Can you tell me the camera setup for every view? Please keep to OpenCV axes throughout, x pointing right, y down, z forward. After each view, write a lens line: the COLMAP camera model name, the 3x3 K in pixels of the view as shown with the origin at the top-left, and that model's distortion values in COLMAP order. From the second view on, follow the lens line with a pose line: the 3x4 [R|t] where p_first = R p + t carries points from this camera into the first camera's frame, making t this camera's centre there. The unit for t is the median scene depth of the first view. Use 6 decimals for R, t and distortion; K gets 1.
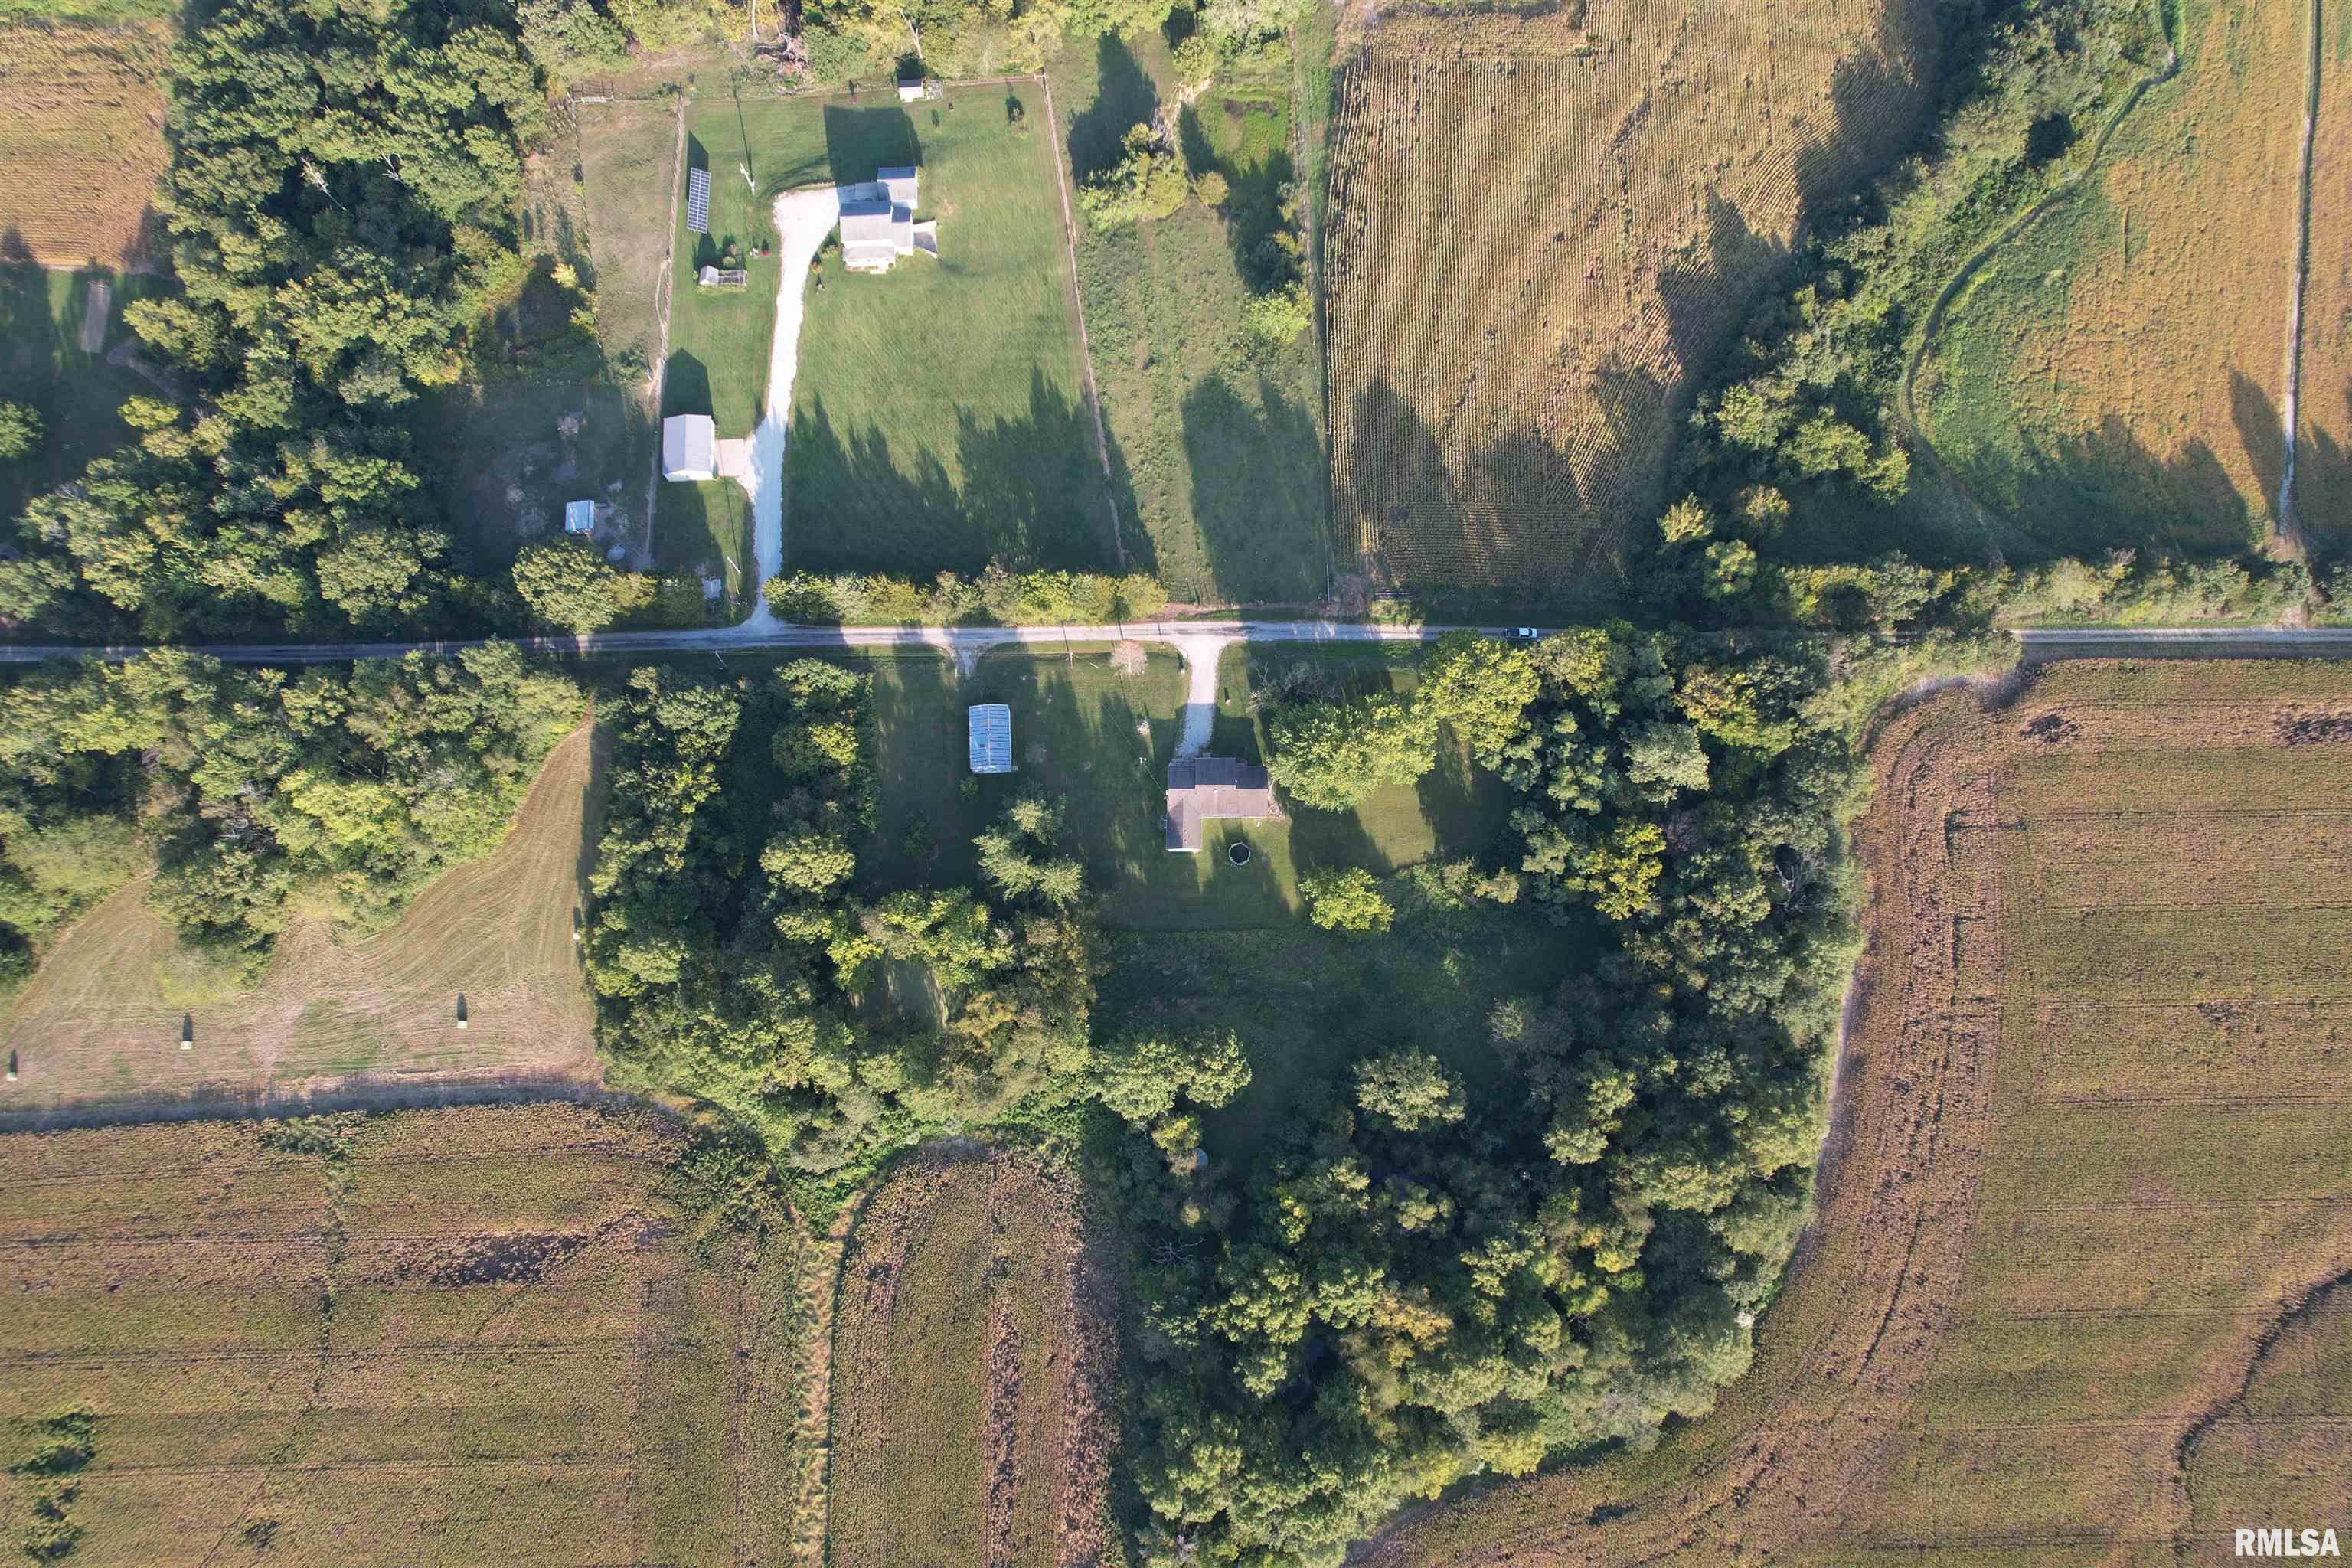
lens RADIAL K [[1501.9, 0, 1180.1], [0, 1501.9, 792.4], [0, 0, 1]] dist [-0.075513, 0.069375]
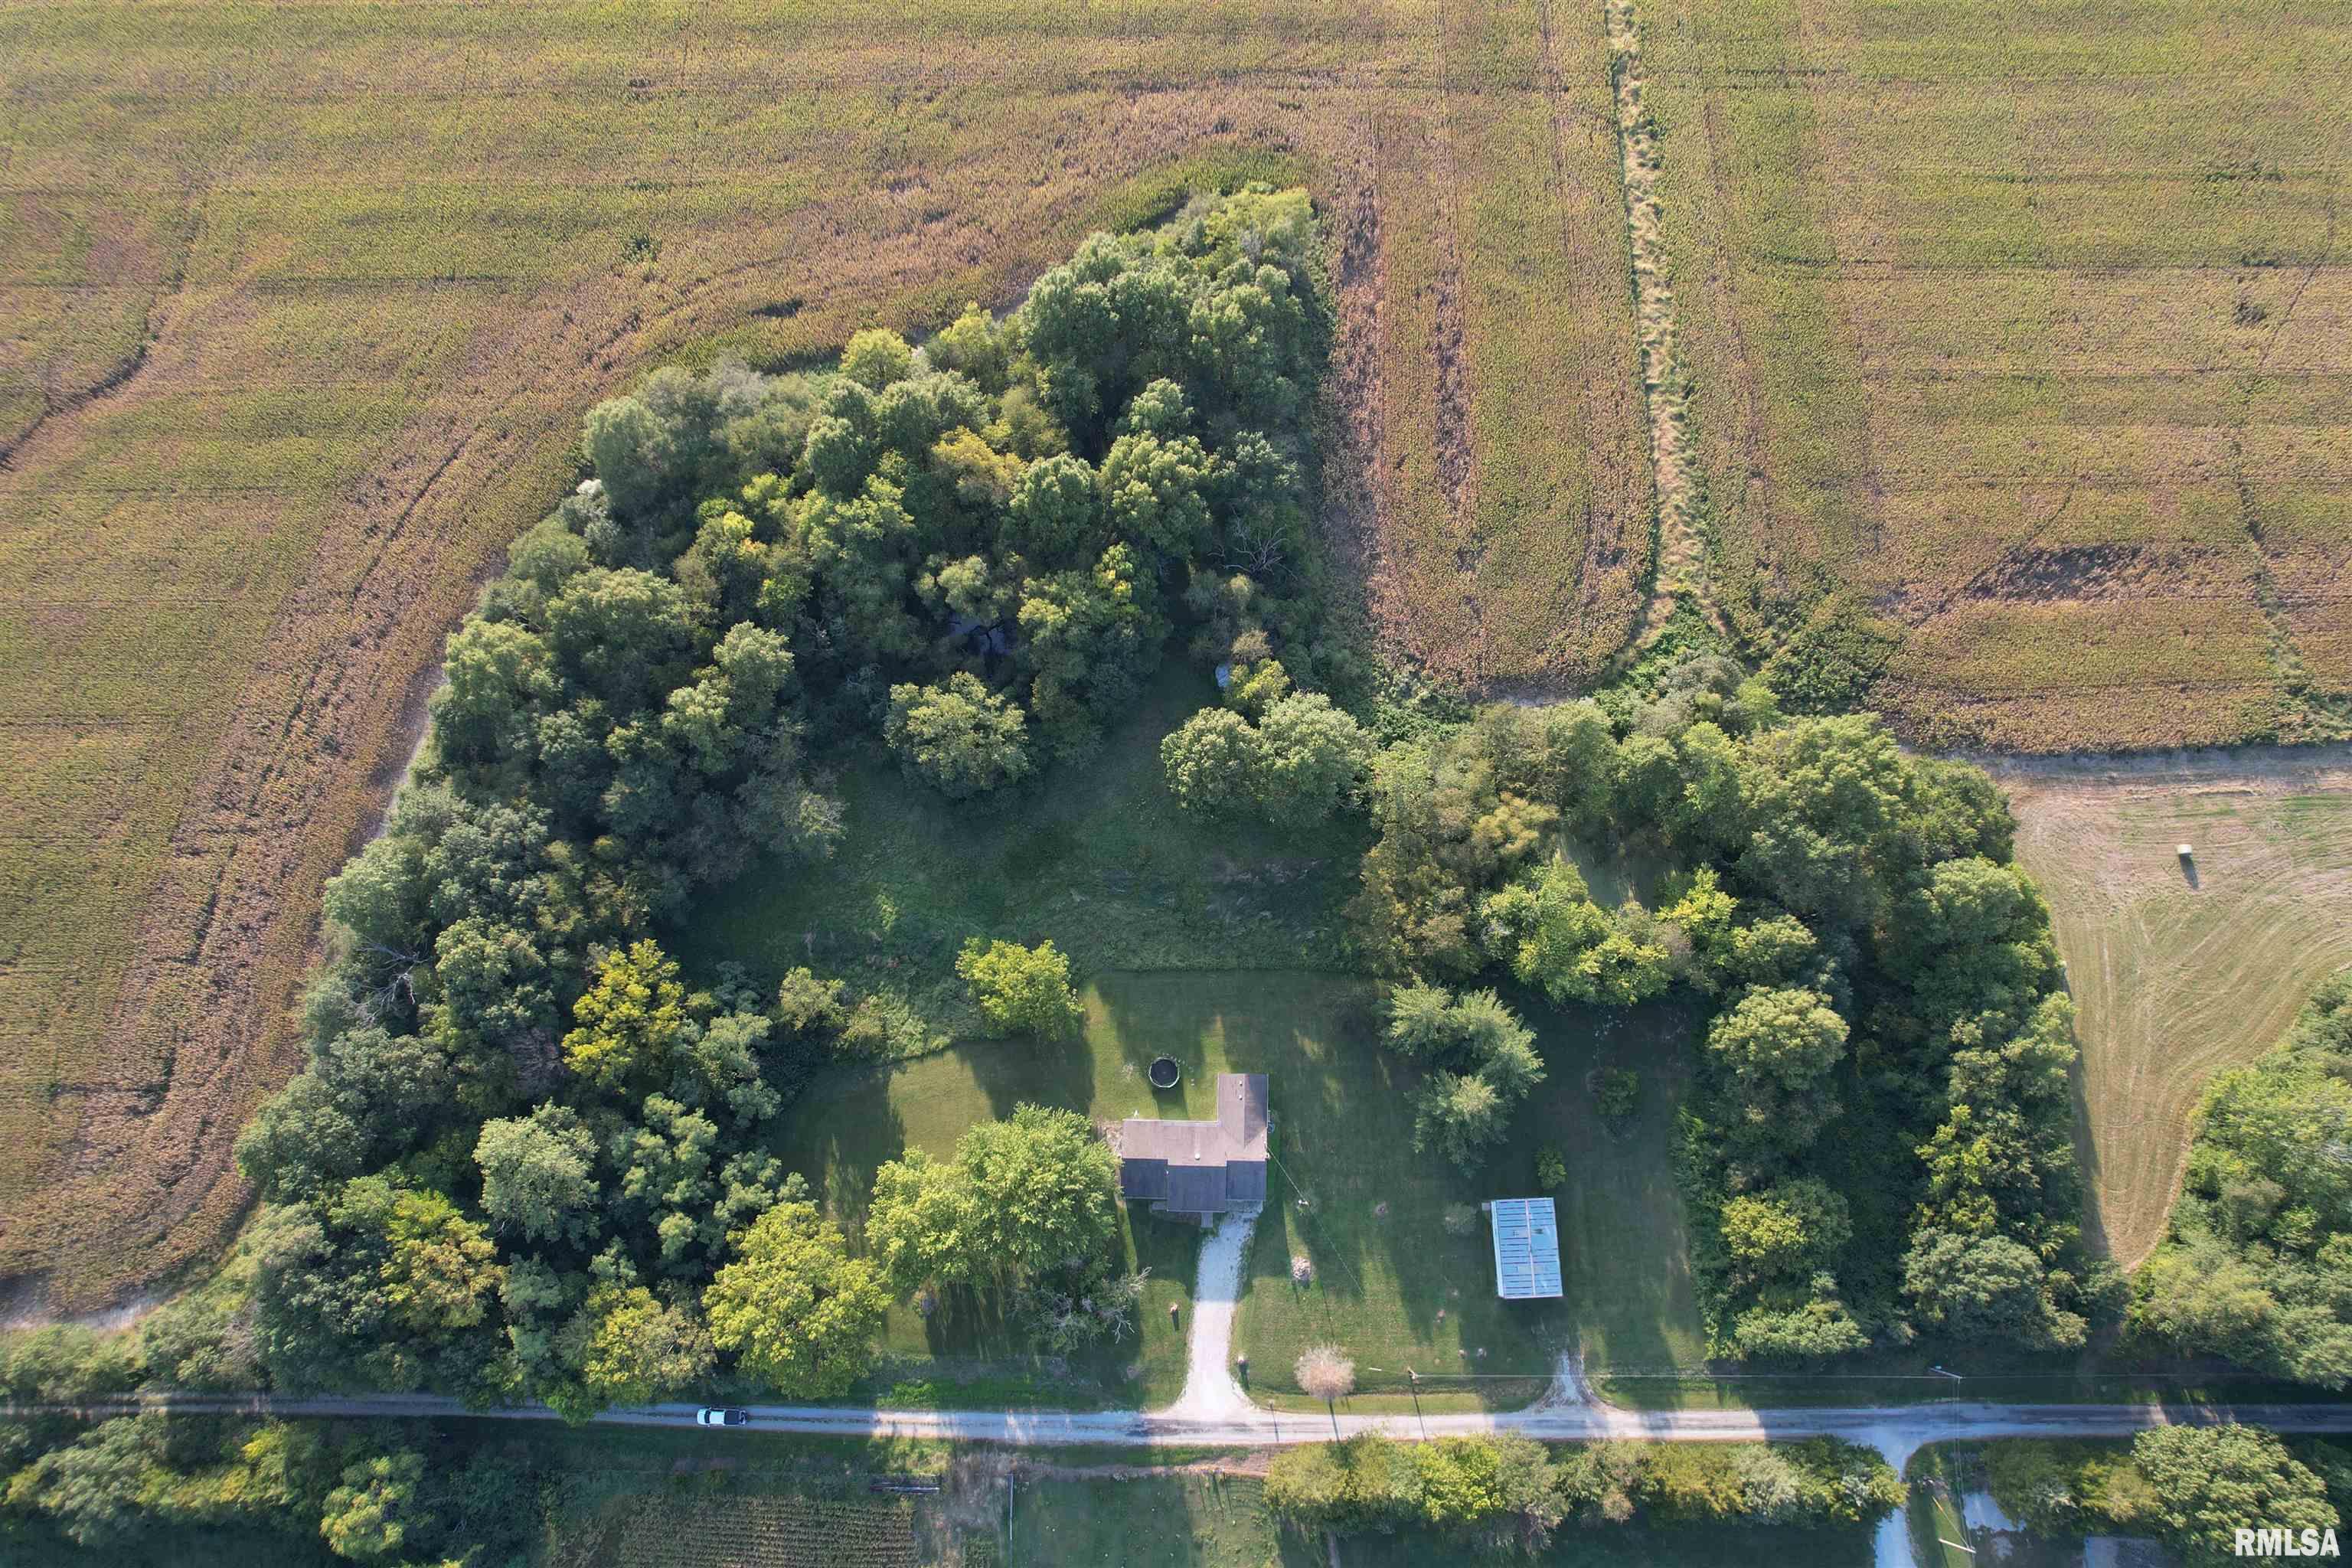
lens RADIAL K [[1501.9, 0, 1180.1], [0, 1501.9, 792.4], [0, 0, 1]] dist [-0.075513, 0.069375]
pose [[-0.999834, -0.018171, 0.001499, 0.035111], [0.016470, -0.864826, 0.501802, -0.211388], [-0.007822, 0.501743, 0.864981, 0.333575]]
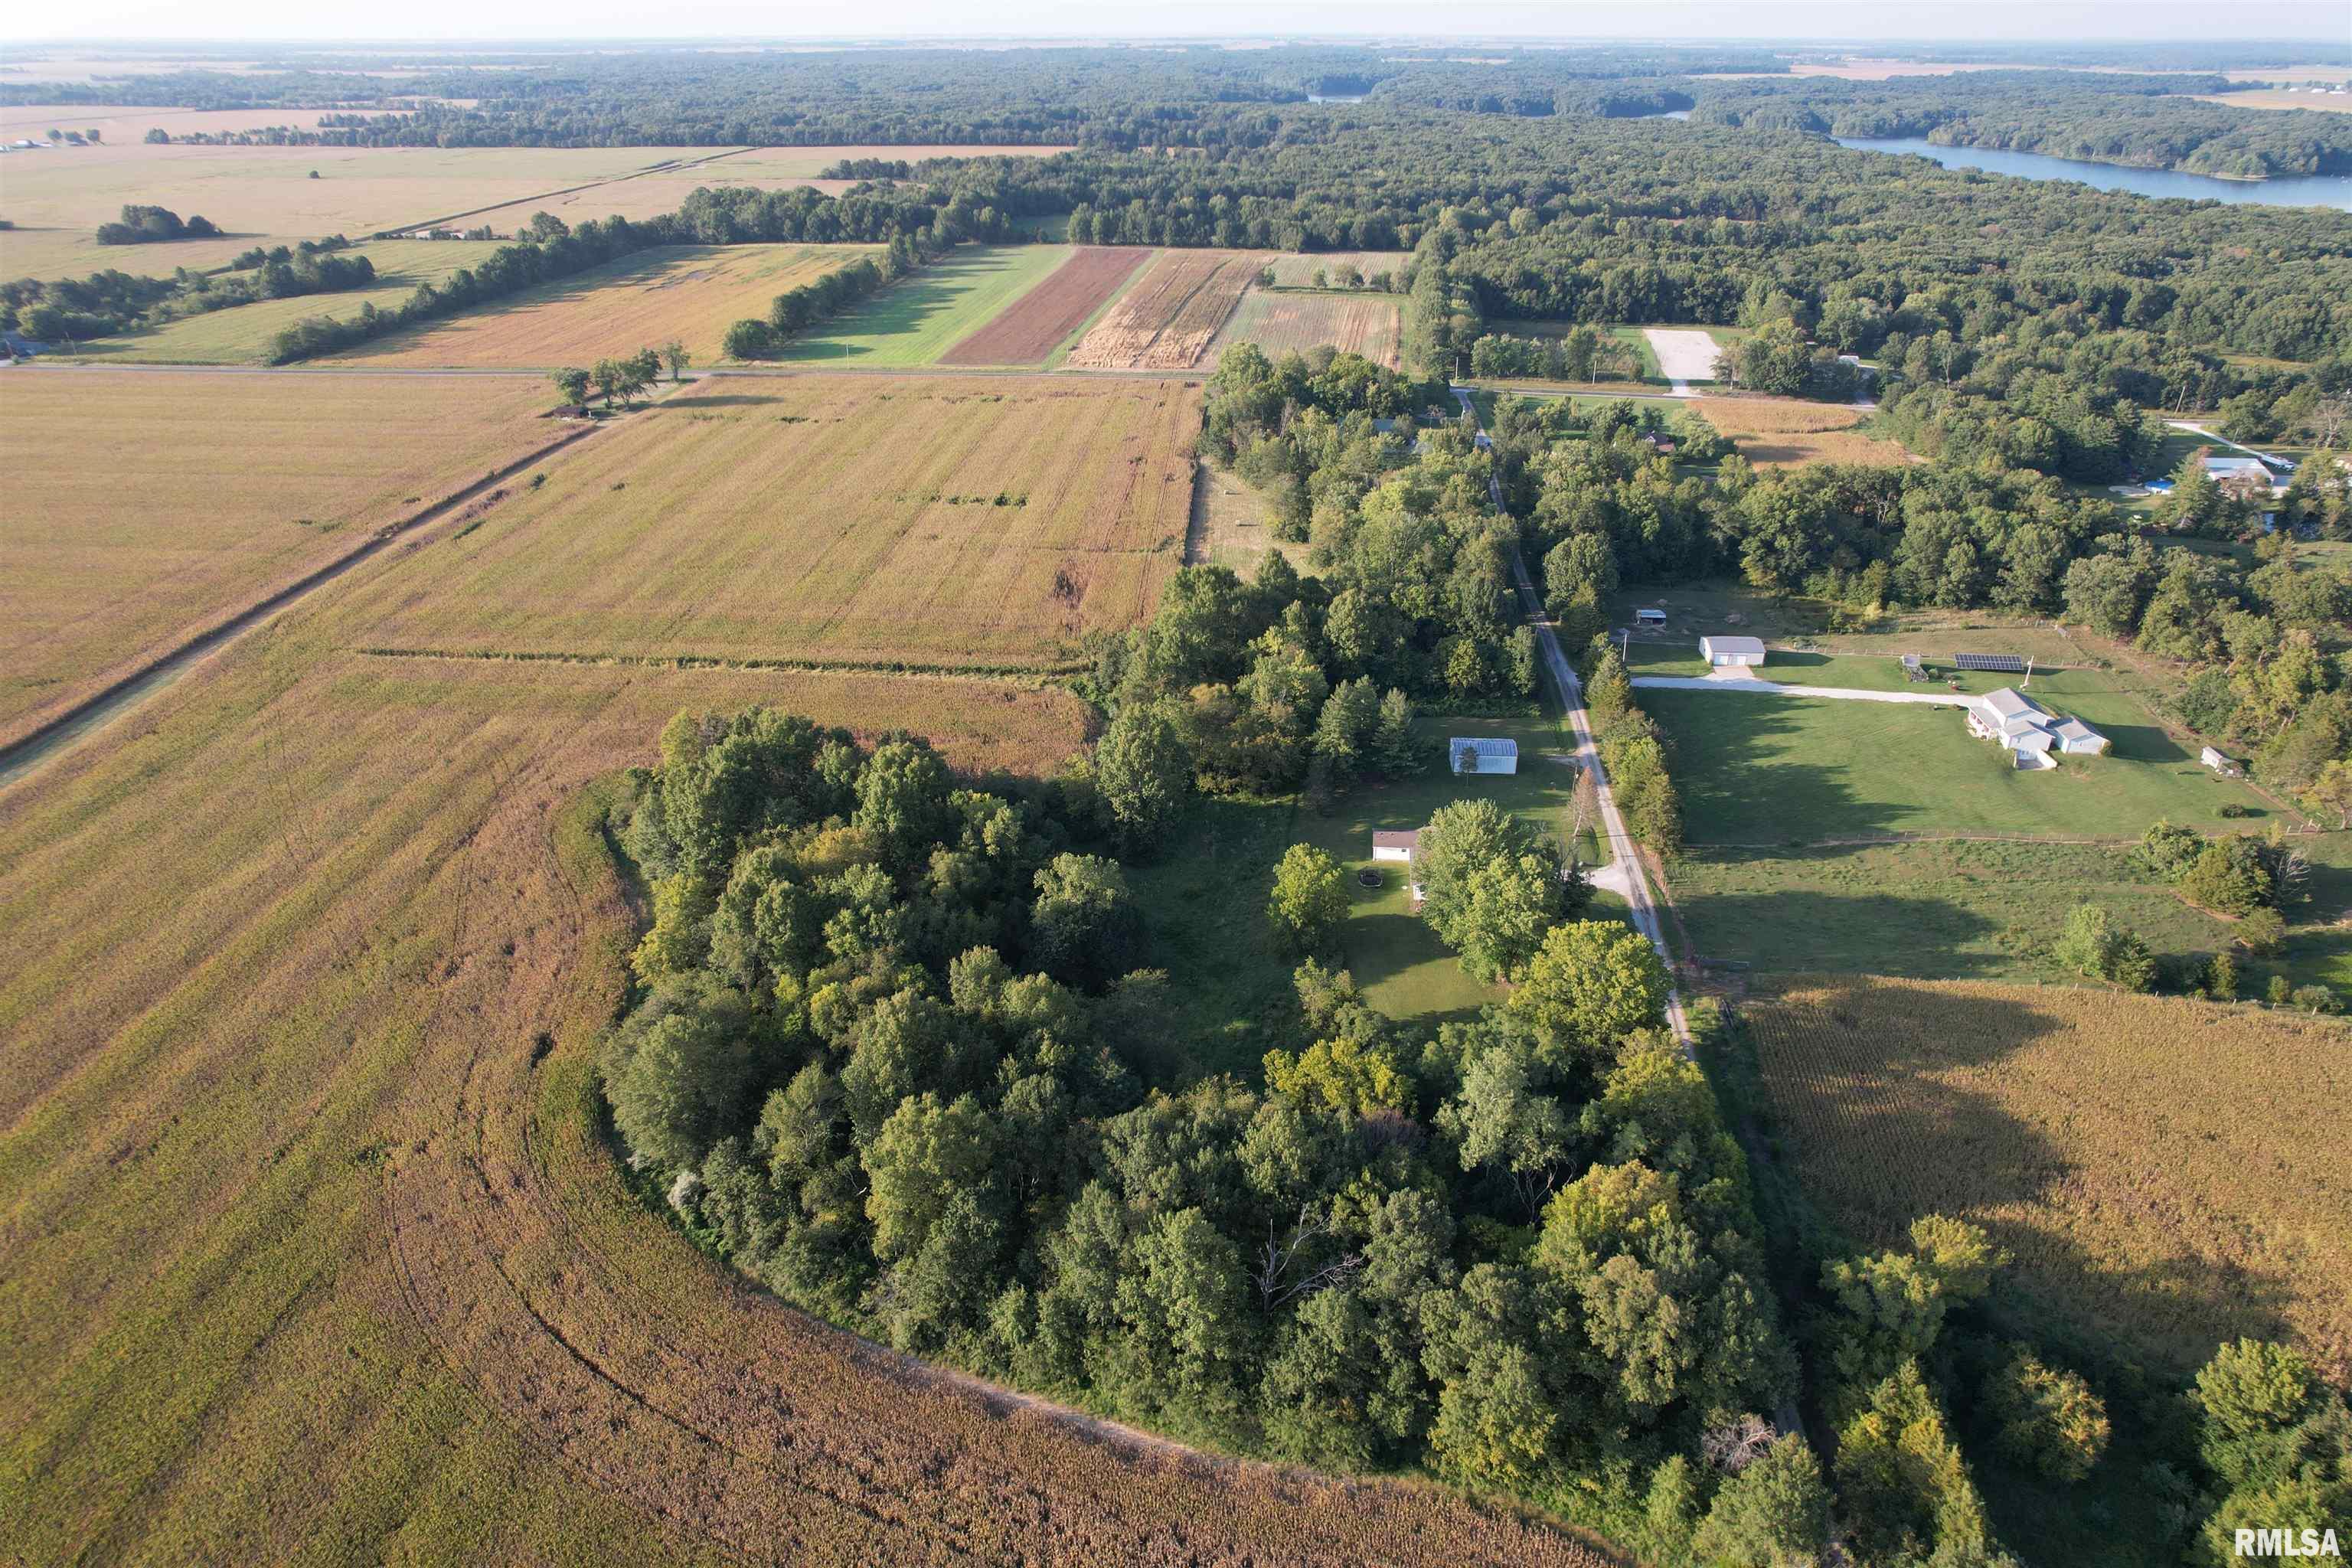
lens RADIAL K [[1501.9, 0, 1180.1], [0, 1501.9, 792.4], [0, 0, 1]] dist [-0.075513, 0.069375]
pose [[-0.108026, 0.451758, -0.885576, 0.864214], [-0.963395, 0.172278, 0.205402, -0.044451], [0.245358, 0.875348, 0.416611, 0.581472]]
